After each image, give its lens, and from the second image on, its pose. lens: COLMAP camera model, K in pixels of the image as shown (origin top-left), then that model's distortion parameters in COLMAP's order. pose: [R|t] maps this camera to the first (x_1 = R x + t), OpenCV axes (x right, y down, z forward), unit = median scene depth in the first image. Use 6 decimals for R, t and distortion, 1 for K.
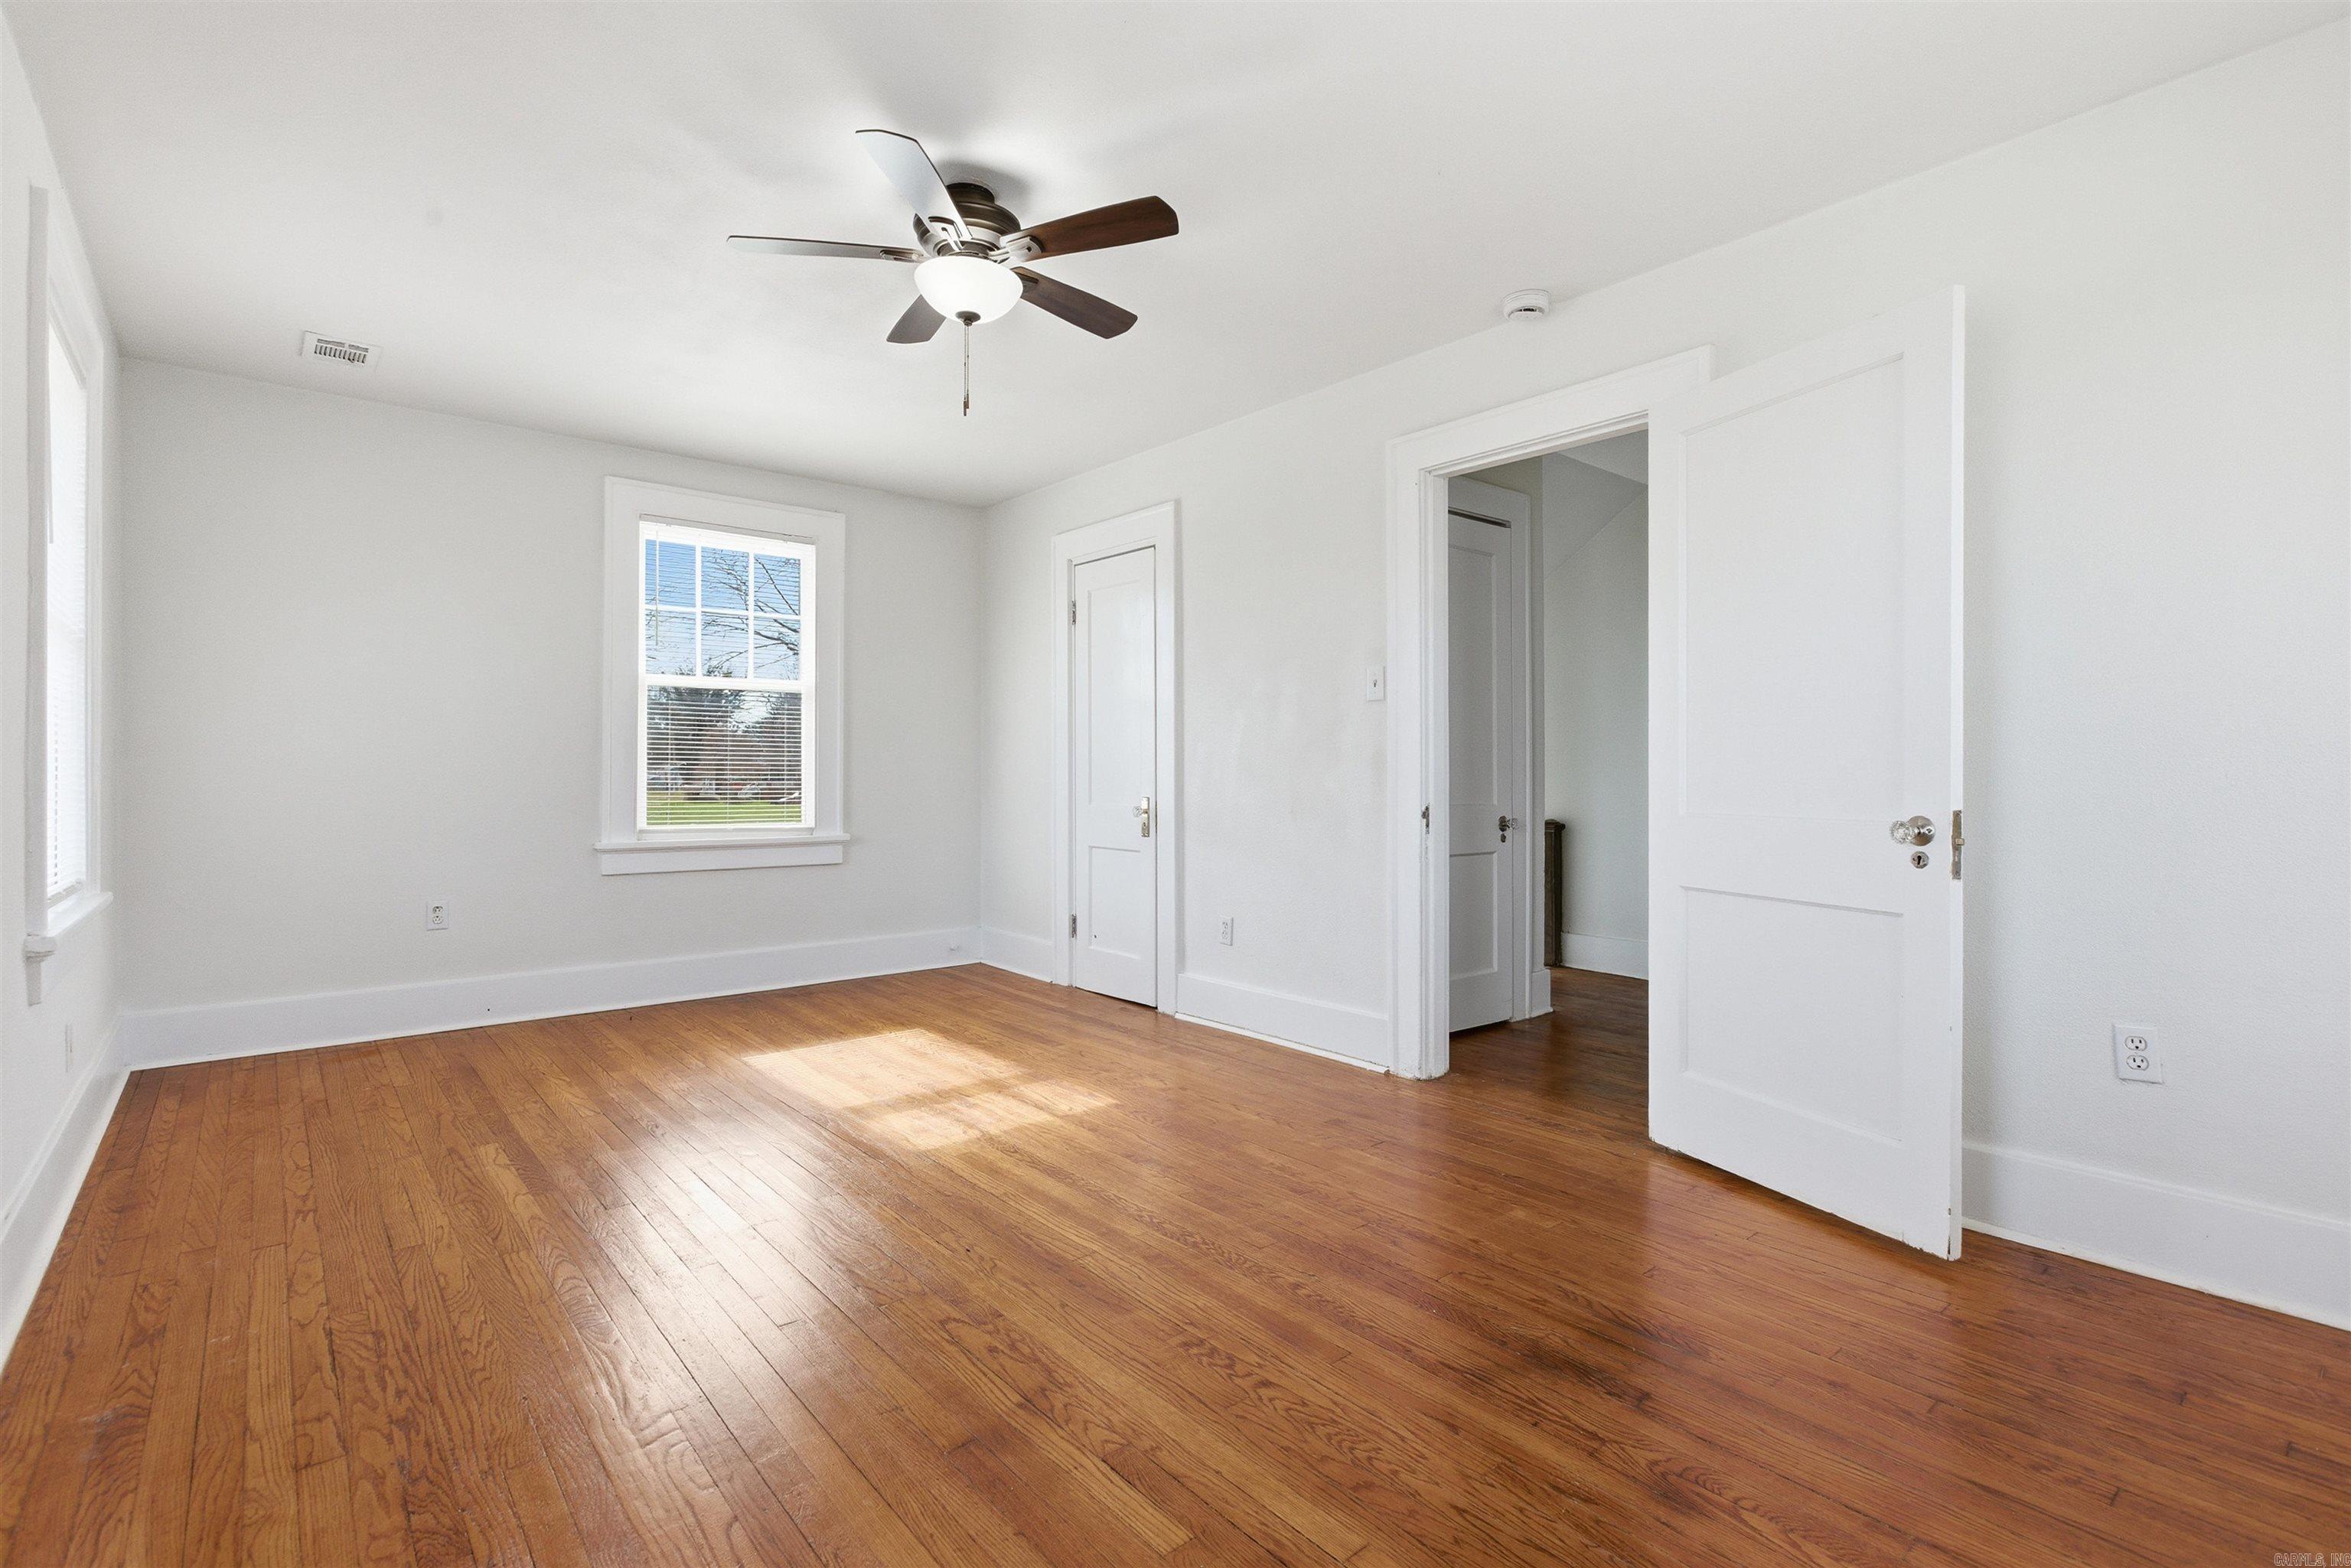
lens RADIAL K [[1071.7, 0, 1177.9], [0, 1071.7, 797.9], [0, 0, 1]] dist [0.002234, 0.000997]
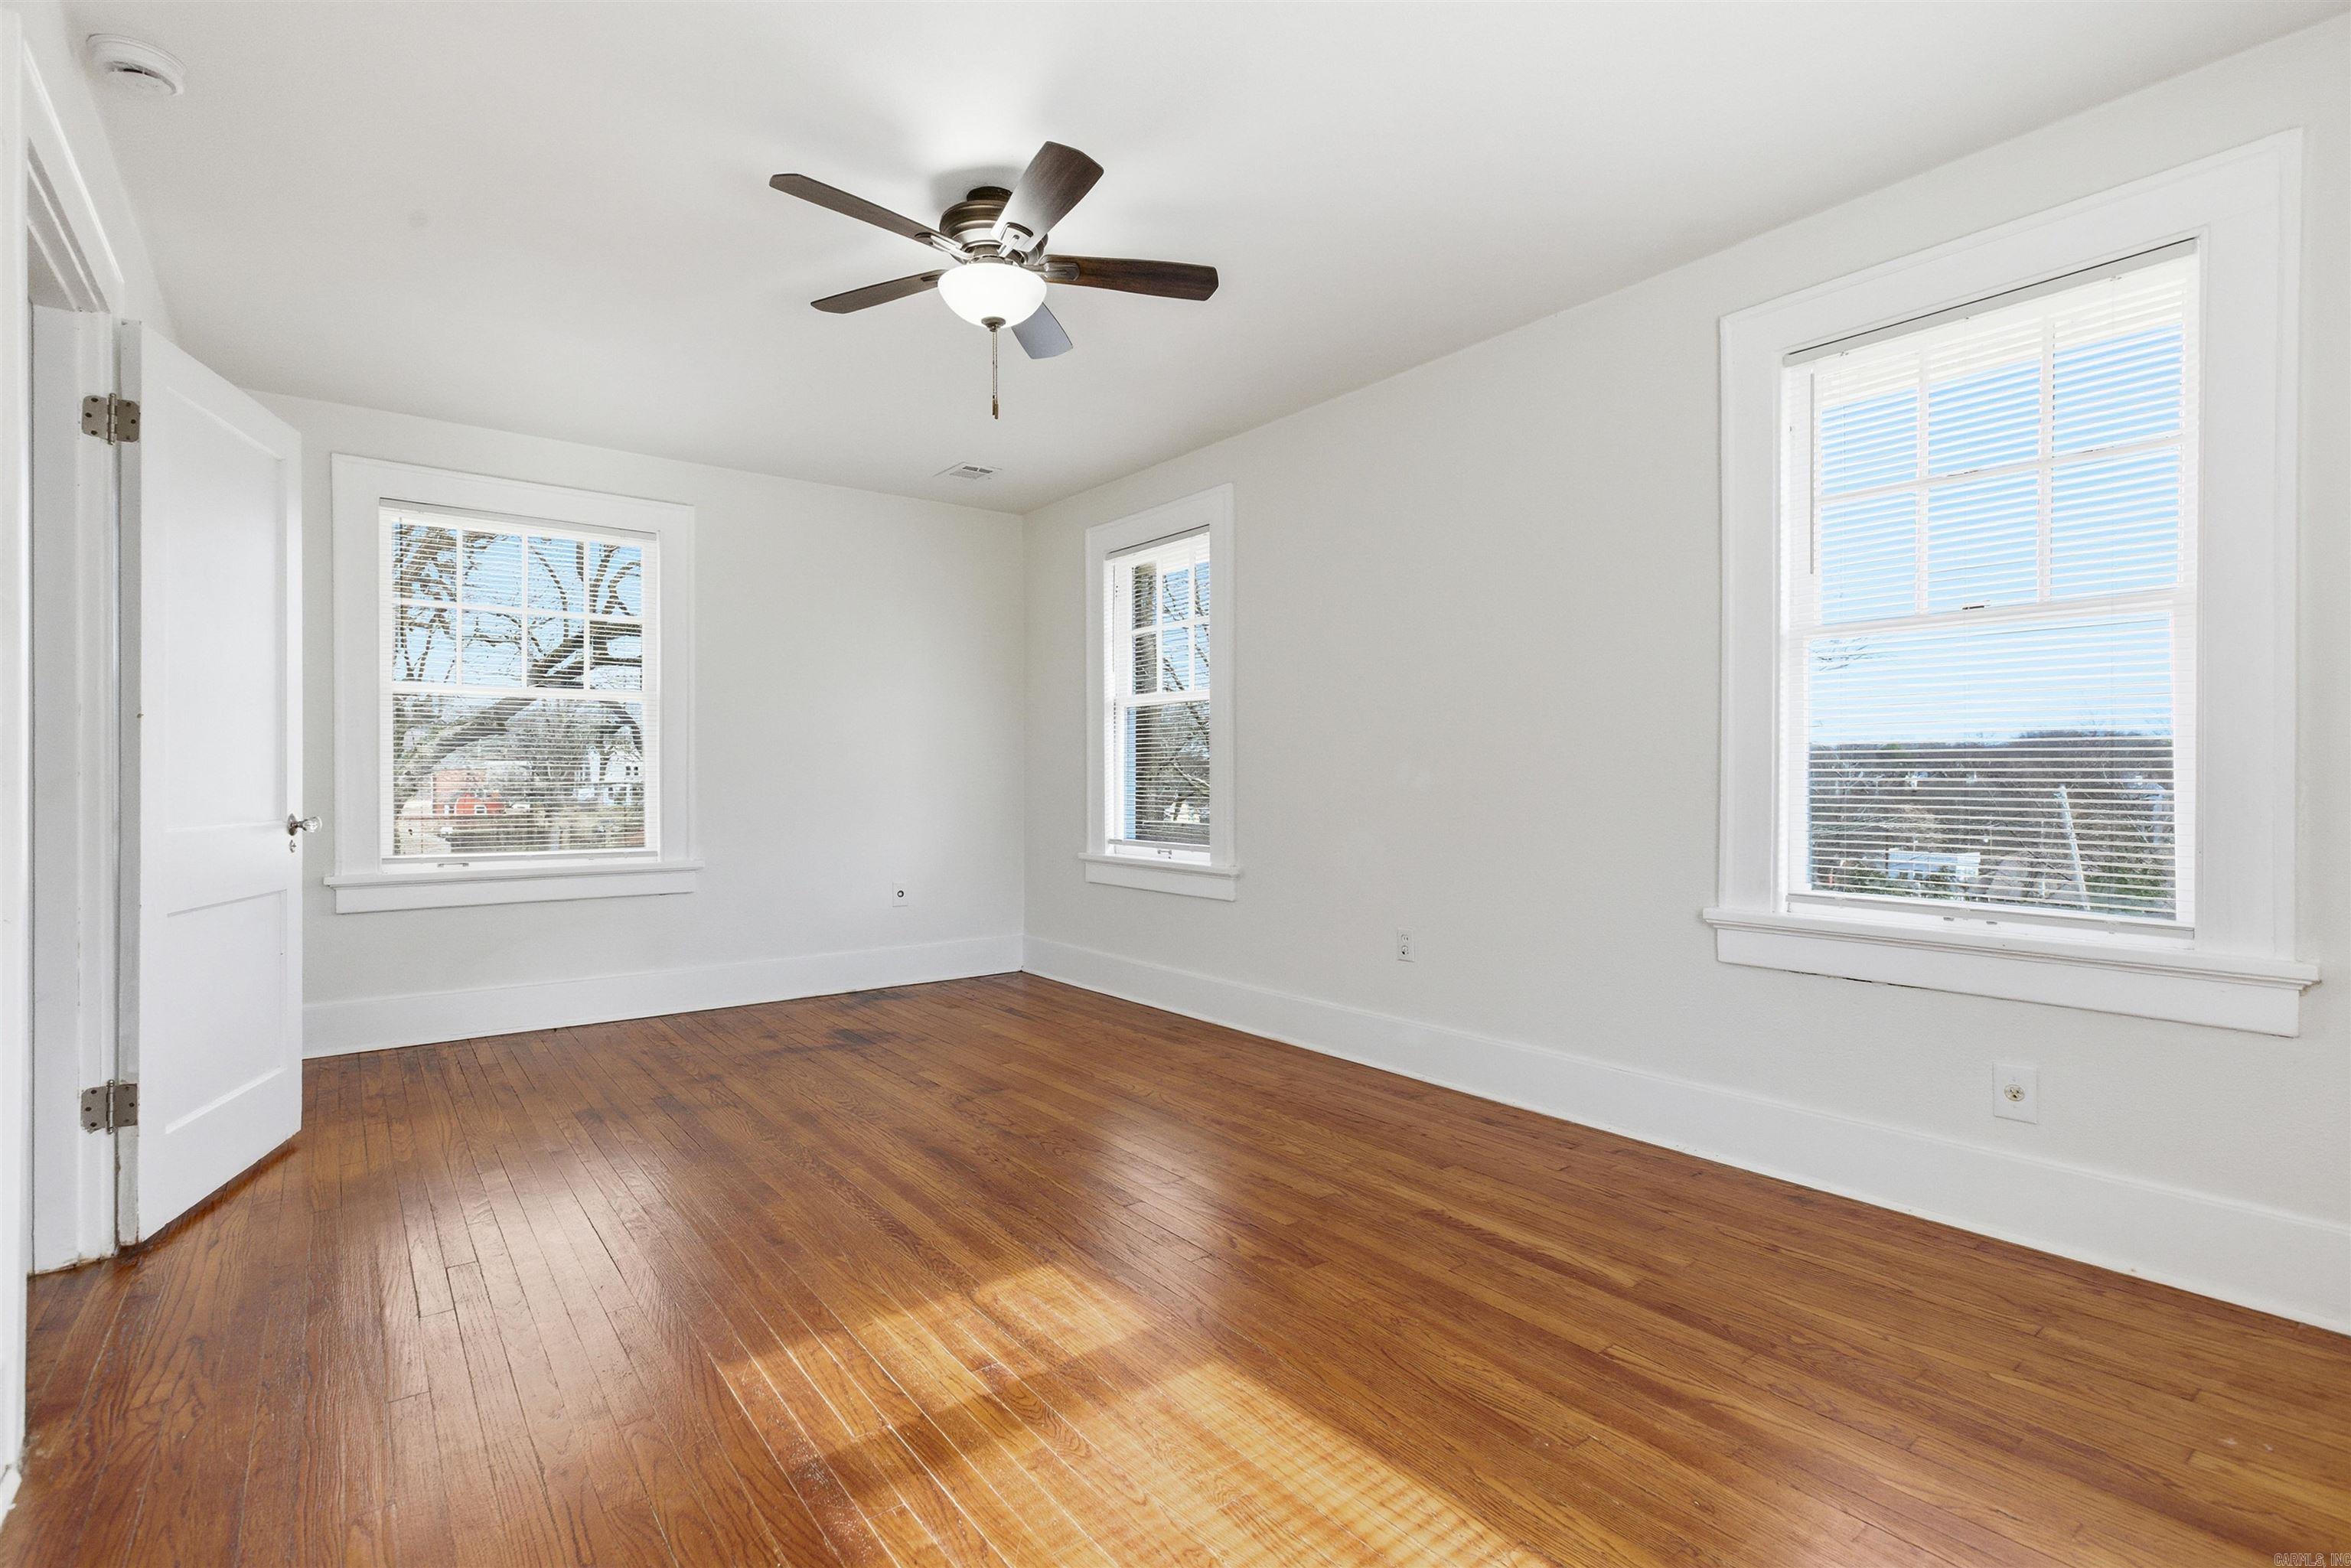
lens RADIAL K [[1071.7, 0, 1174.8], [0, 1071.7, 780.2], [0, 0, 1]] dist [0.002234, 0.000997]
pose [[-0.999137, 0.000829, 0.041539, -0.400769], [0.001659, 0.999800, 0.019934, -0.041933], [-0.041514, 0.019986, -0.998938, 1.959776]]
